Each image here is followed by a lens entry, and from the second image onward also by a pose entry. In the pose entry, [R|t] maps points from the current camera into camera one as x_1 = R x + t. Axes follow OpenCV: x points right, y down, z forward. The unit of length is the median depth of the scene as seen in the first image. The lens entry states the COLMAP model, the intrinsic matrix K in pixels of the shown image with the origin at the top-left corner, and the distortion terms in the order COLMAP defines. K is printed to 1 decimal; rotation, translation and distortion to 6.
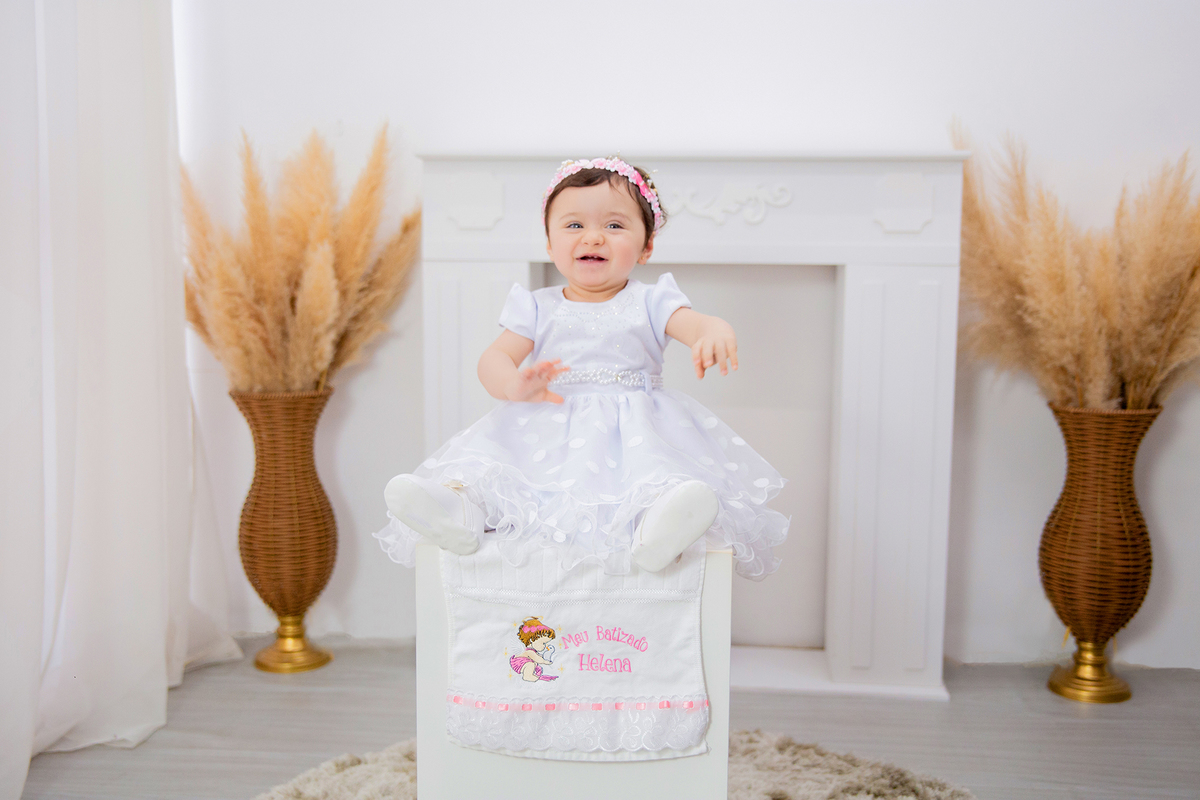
lens RADIAL K [[1337.6, 0, 593.6], [0, 1337.6, 405.9], [0, 0, 1]] dist [0.006156, 0.000000]
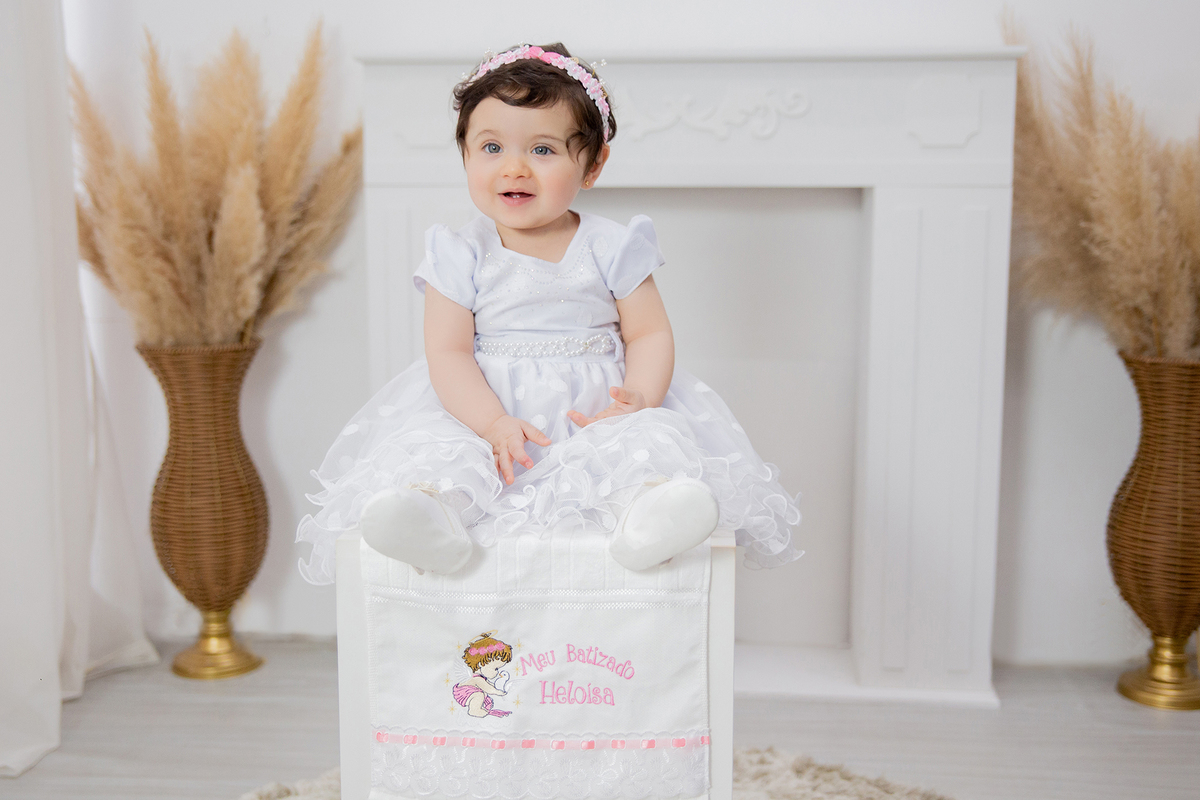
lens RADIAL K [[1494.7, 0, 586.7], [0, 1494.7, 394.7], [0, 0, 1]] dist [0.036419, 0.000000]
pose [[0.999972, -0.007486, 0.000289, 0.008660], [0.007476, 0.999623, 0.026427, -0.002409], [-0.000487, -0.026424, 0.999651, 0.065643]]
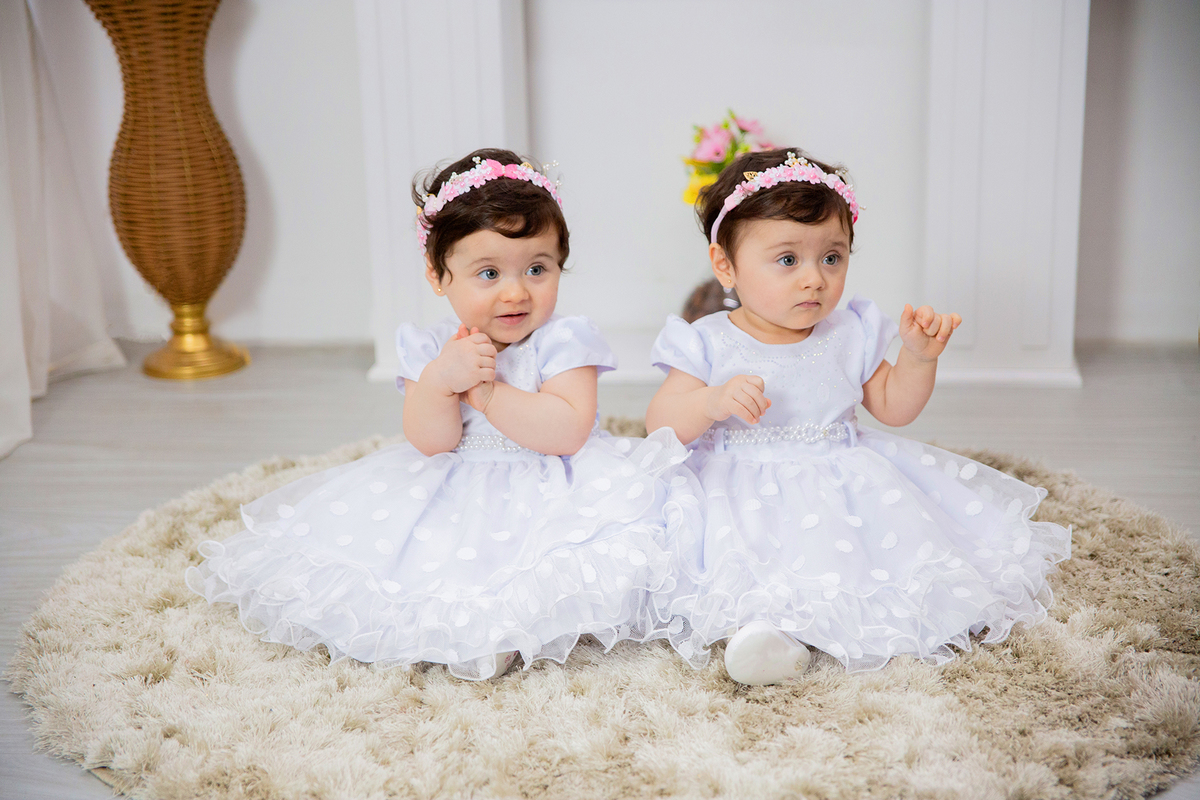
lens RADIAL K [[2097.4, 0, 584.2], [0, 2097.4, 384.4], [0, 0, 1]] dist [0.225201, 0.000000]
pose [[0.999279, -0.027503, -0.026175, 0.021541], [0.031124, 0.988215, 0.149874, 0.034753], [0.021744, -0.150581, 0.988359, -0.159577]]
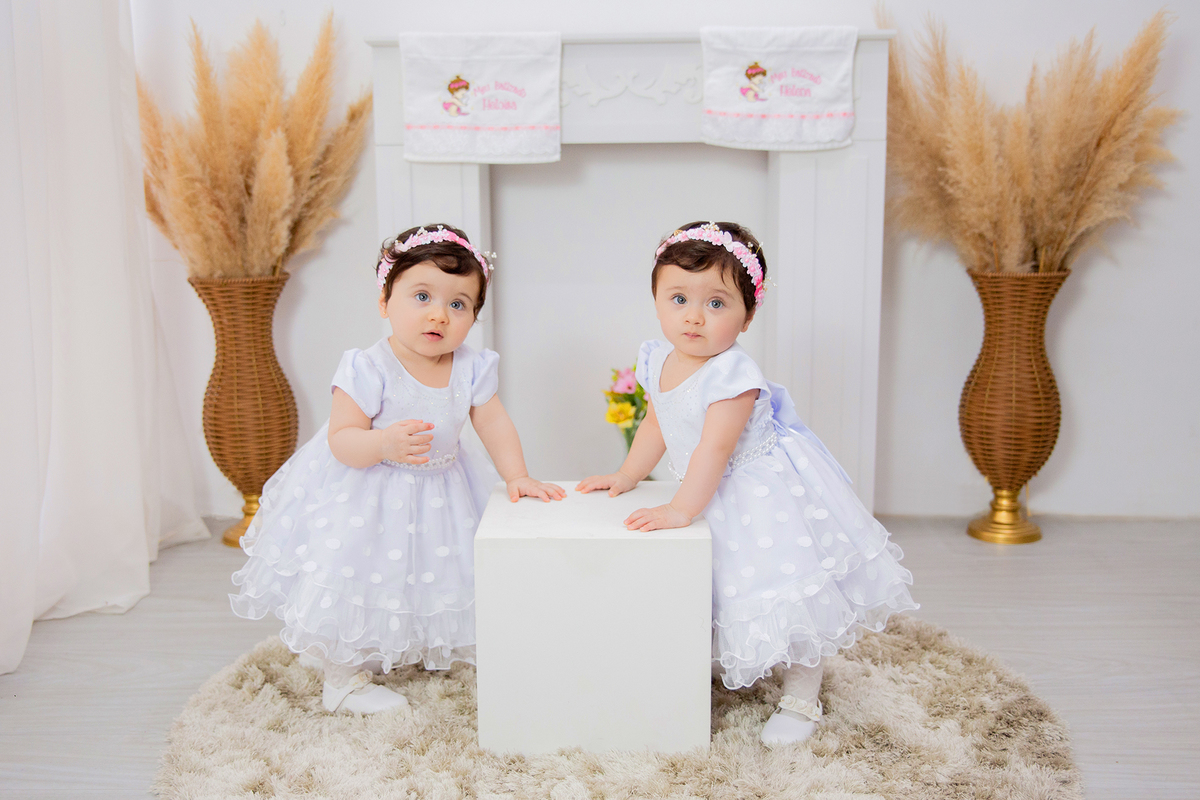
lens RADIAL K [[1337.6, 0, 579.1], [0, 1337.6, 411.7], [0, 0, 1]] dist [0.006156, 0.000000]
pose [[0.997272, -0.030873, 0.067047, -0.045686], [0.026320, 0.997355, 0.067758, 0.030375], [-0.068961, -0.065809, 0.995446, -0.054239]]
